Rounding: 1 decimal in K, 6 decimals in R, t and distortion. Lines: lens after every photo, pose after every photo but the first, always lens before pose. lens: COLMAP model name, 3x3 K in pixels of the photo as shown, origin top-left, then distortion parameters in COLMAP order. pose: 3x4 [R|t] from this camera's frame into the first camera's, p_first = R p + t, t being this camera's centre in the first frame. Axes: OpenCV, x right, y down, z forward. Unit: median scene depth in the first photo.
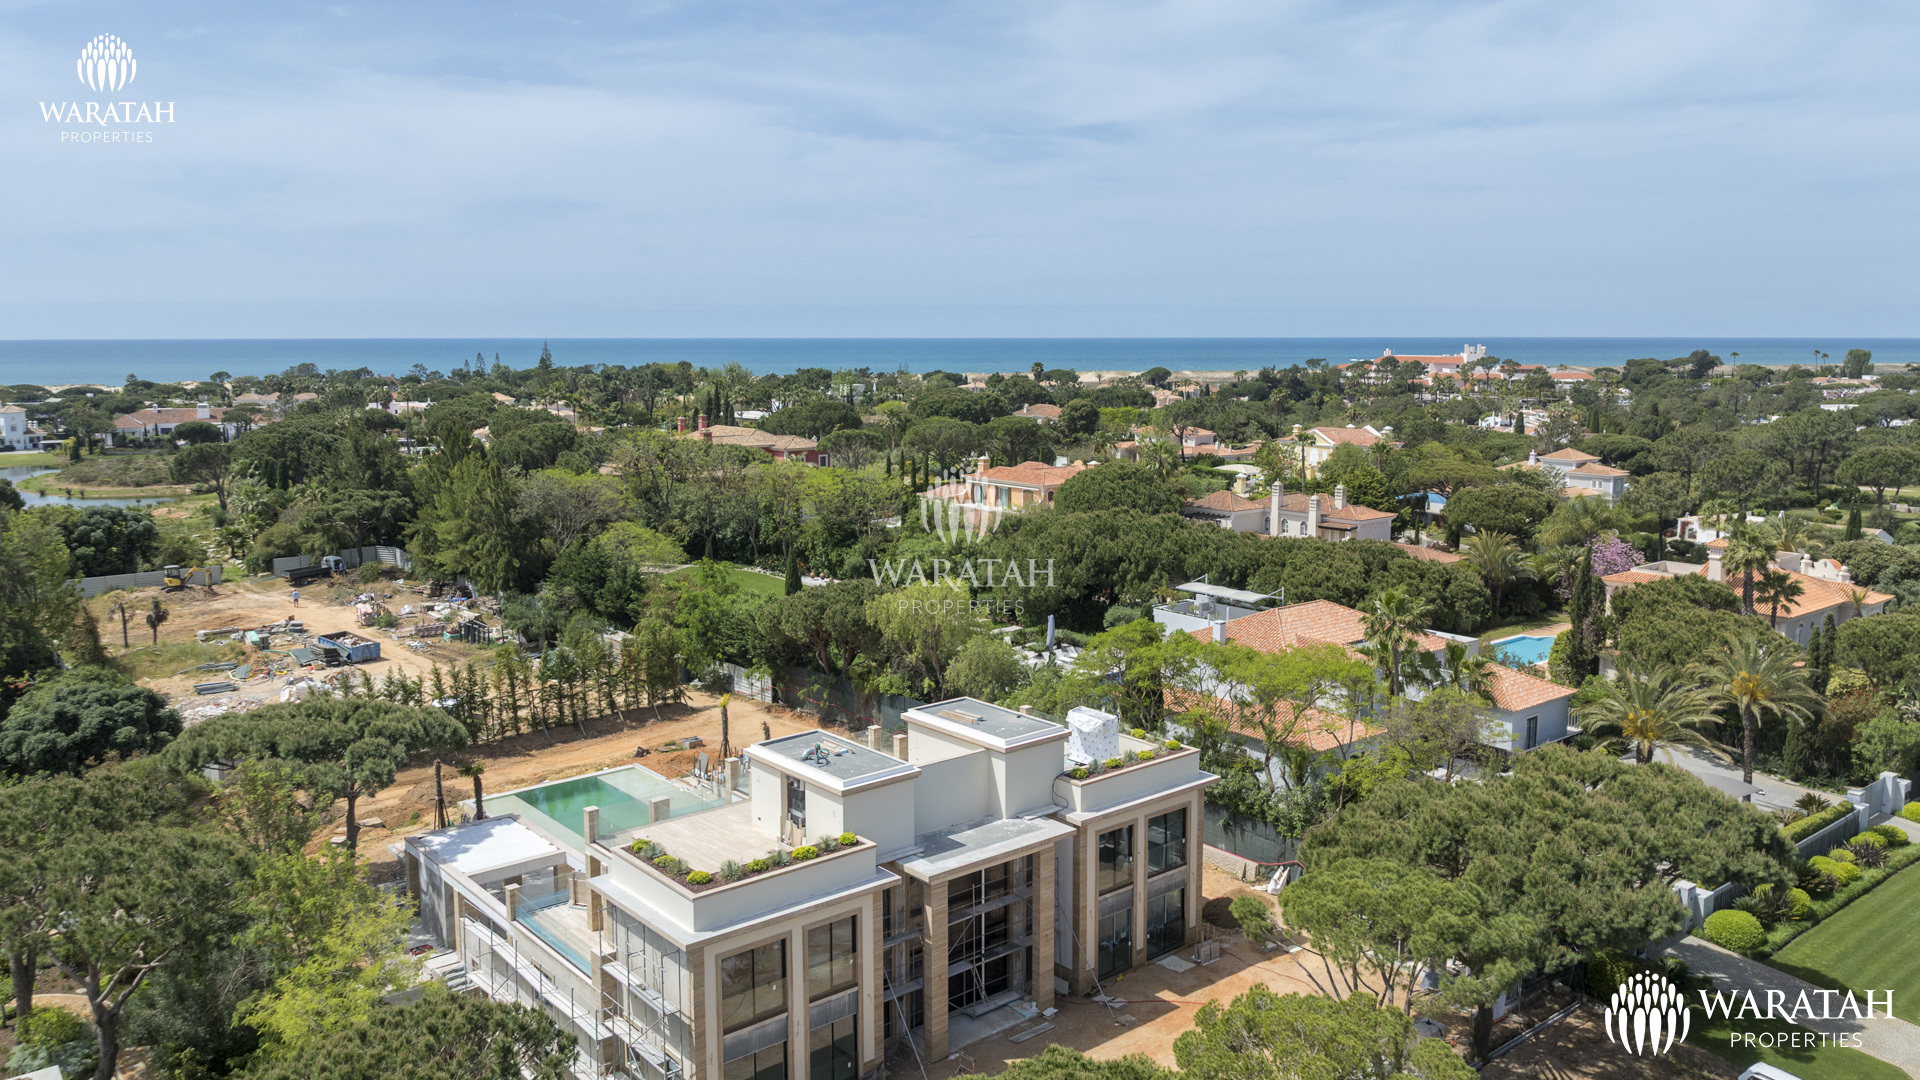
lens RADIAL K [[1362.6, 0, 972.5], [0, 1362.6, 535.8], [0, 0, 1]] dist [-0.010414, -0.002275]
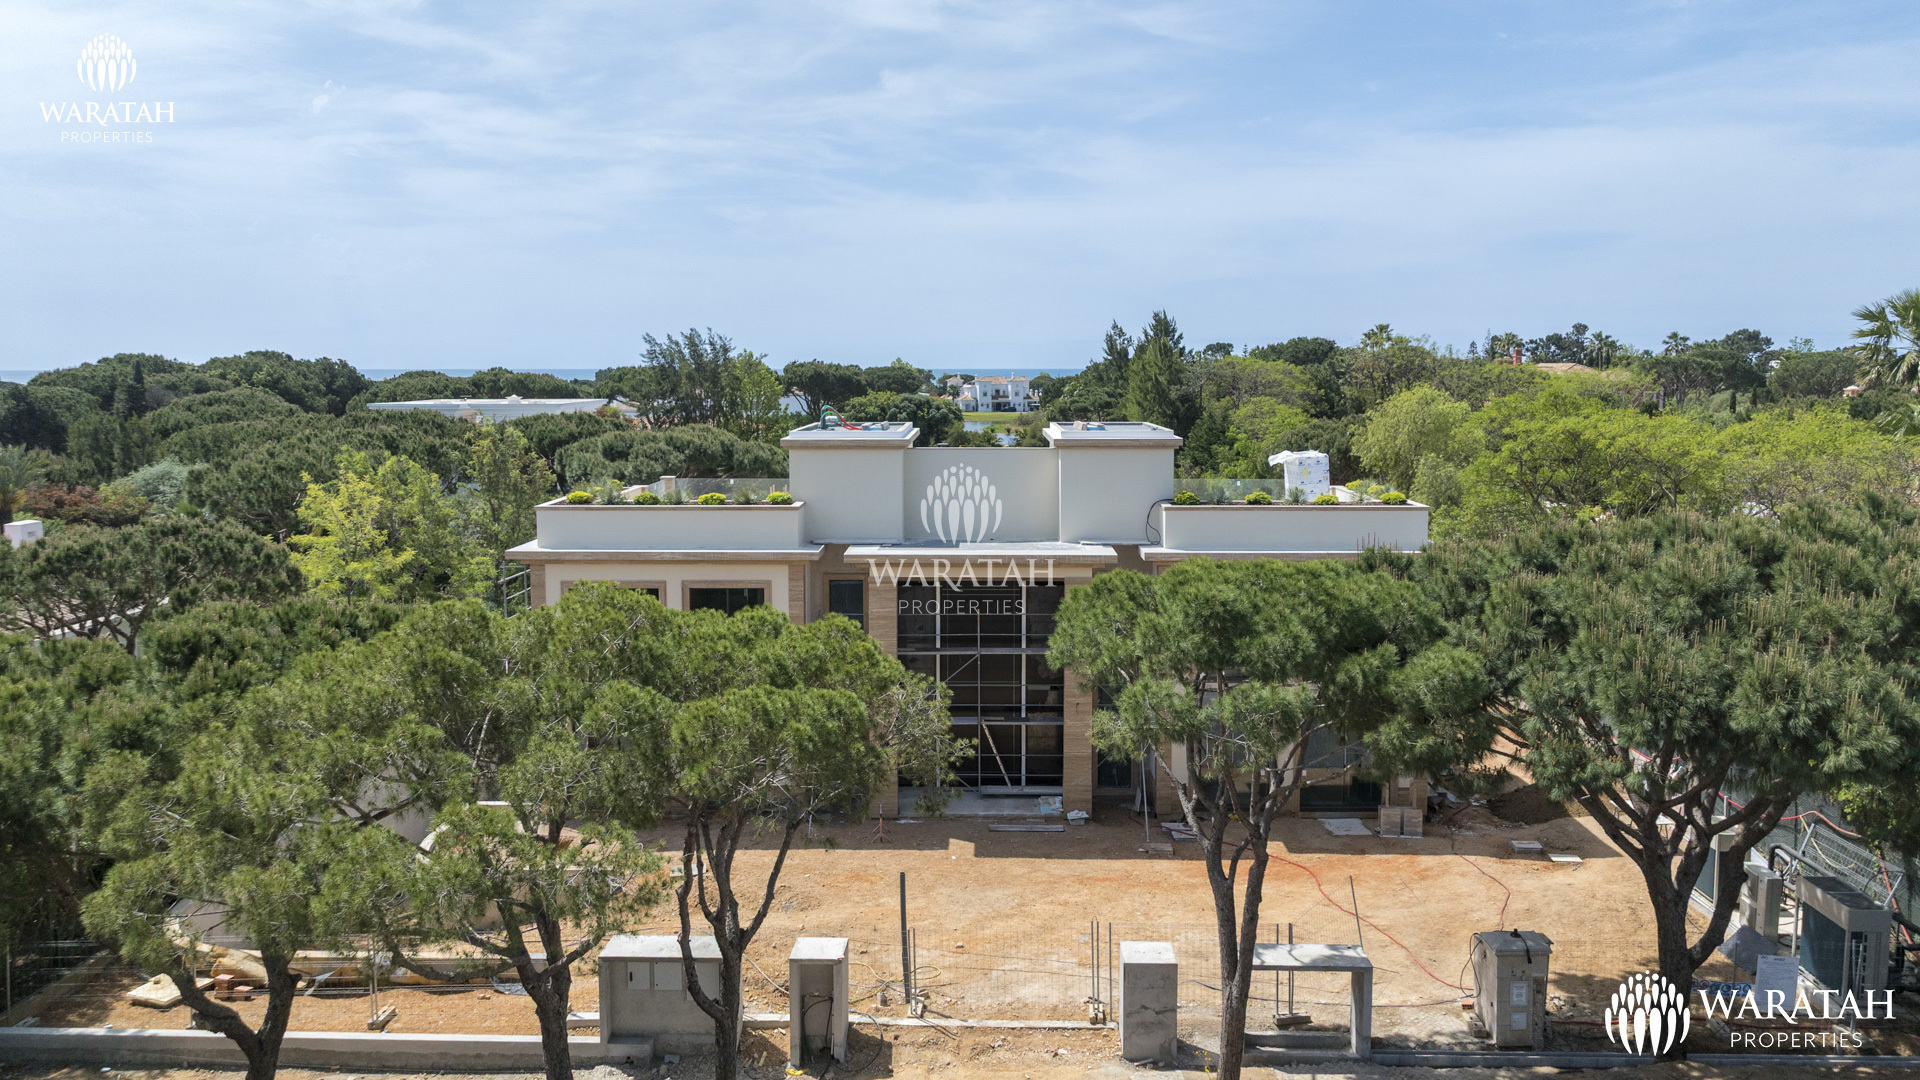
lens RADIAL K [[1362.6, 0, 969.6], [0, 1362.6, 468.8], [0, 0, 1]] dist [-0.010414, -0.002275]
pose [[0.761424, 0.055320, -0.645890, 0.411661], [-0.093360, 0.995323, -0.024811, 0.172629], [0.641497, 0.079192, 0.763027, 0.368451]]
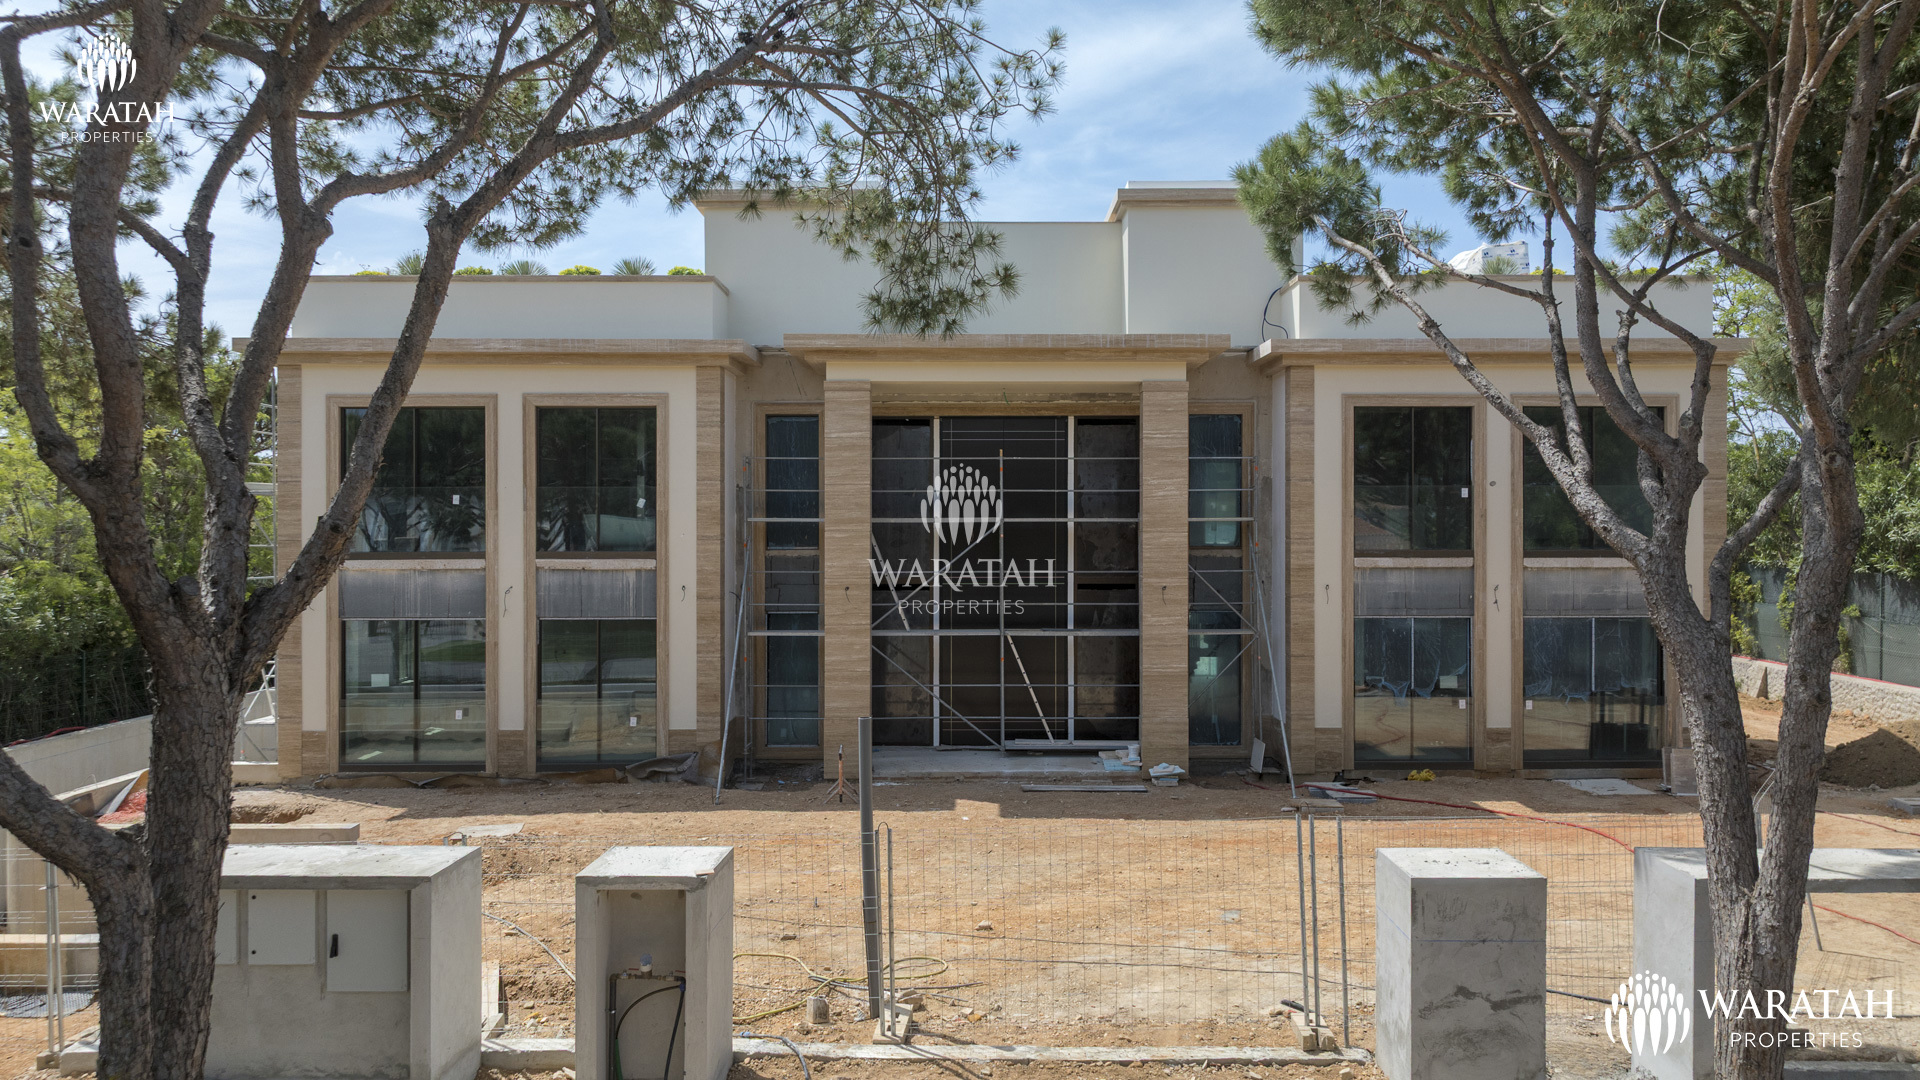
lens RADIAL K [[1362.6, 0, 985.3], [0, 1362.6, 519.5], [0, 0, 1]] dist [-0.010414, -0.002275]
pose [[0.772803, 0.008051, -0.634595, 0.255411], [-0.091447, 0.990897, -0.098792, 0.283733], [0.628023, 0.134379, 0.766505, 0.558056]]
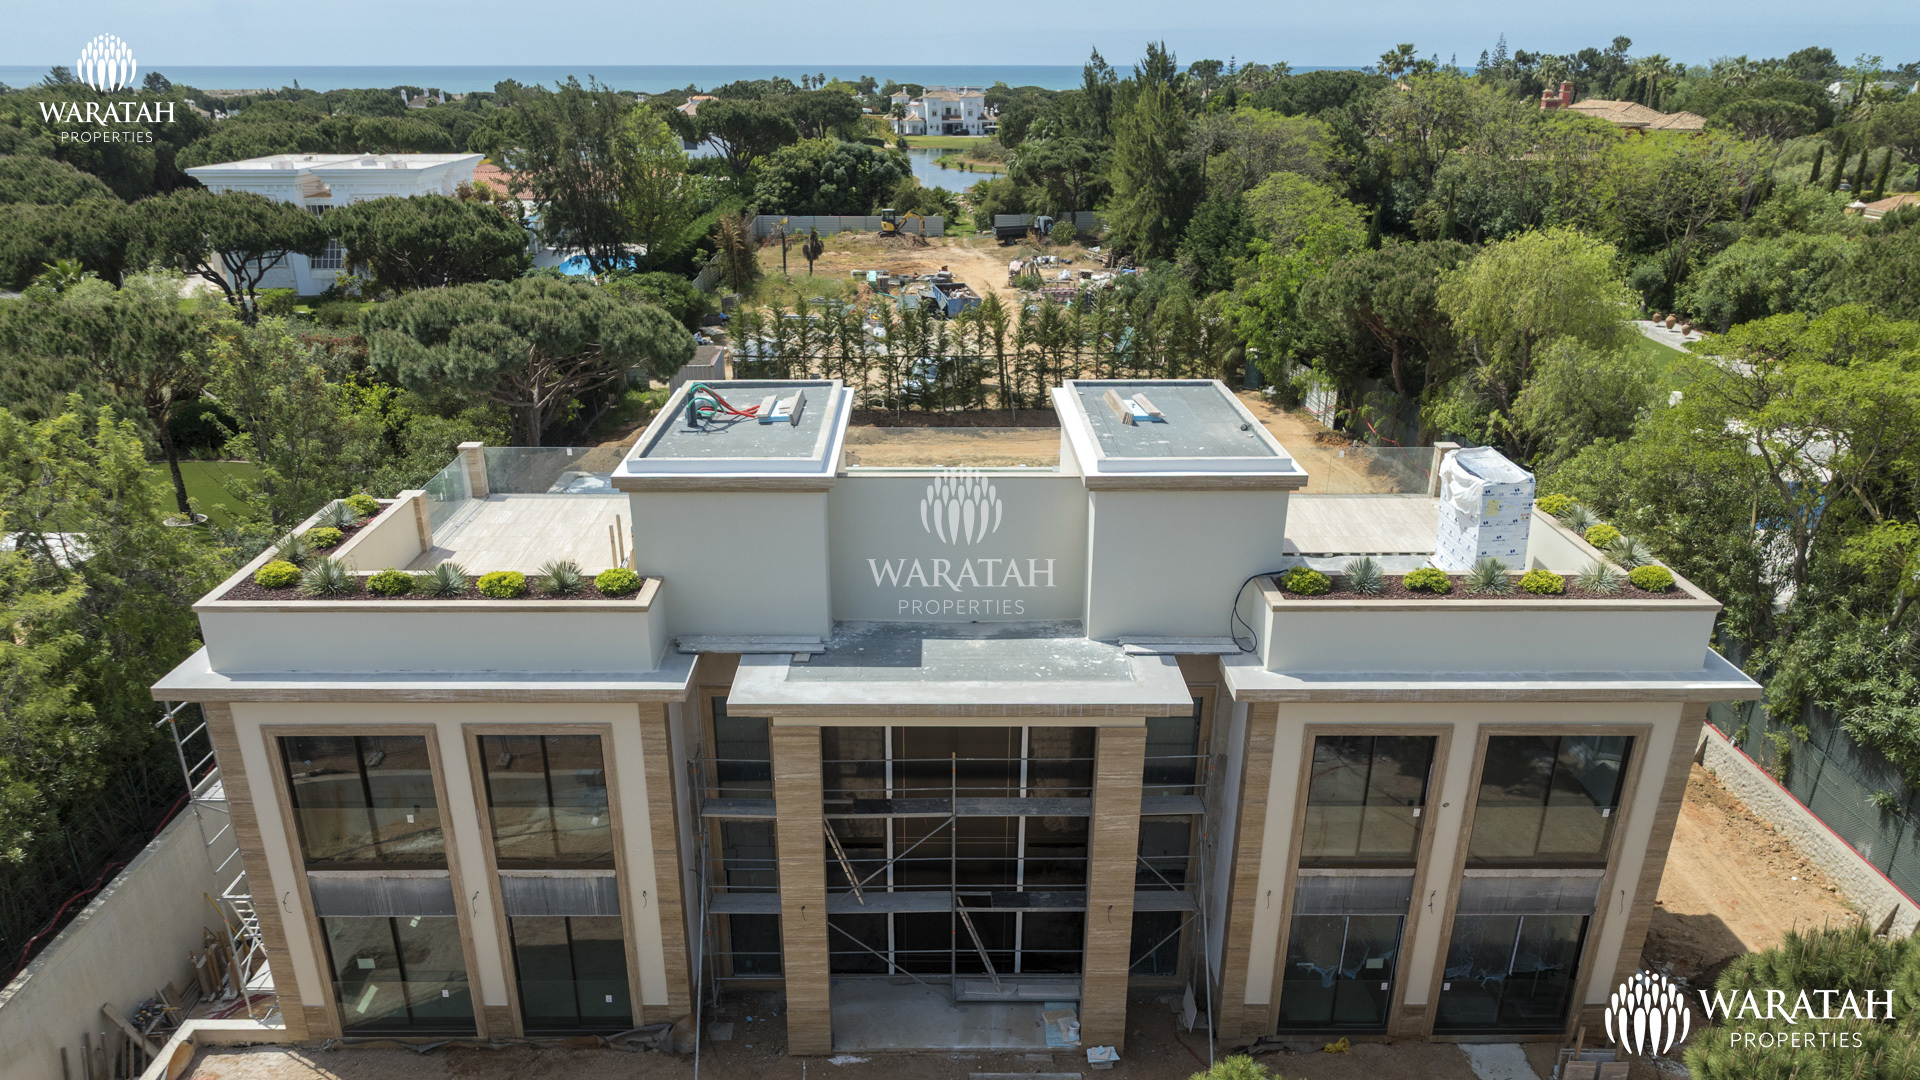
lens RADIAL K [[1362.6, 0, 938.6], [0, 1362.6, 705.3], [0, 0, 1]] dist [-0.010414, -0.002275]
pose [[0.771129, 0.278397, -0.572587, 0.222823], [-0.094158, 0.939310, 0.329894, 0.078130], [0.629678, -0.200477, 0.750543, 0.569313]]
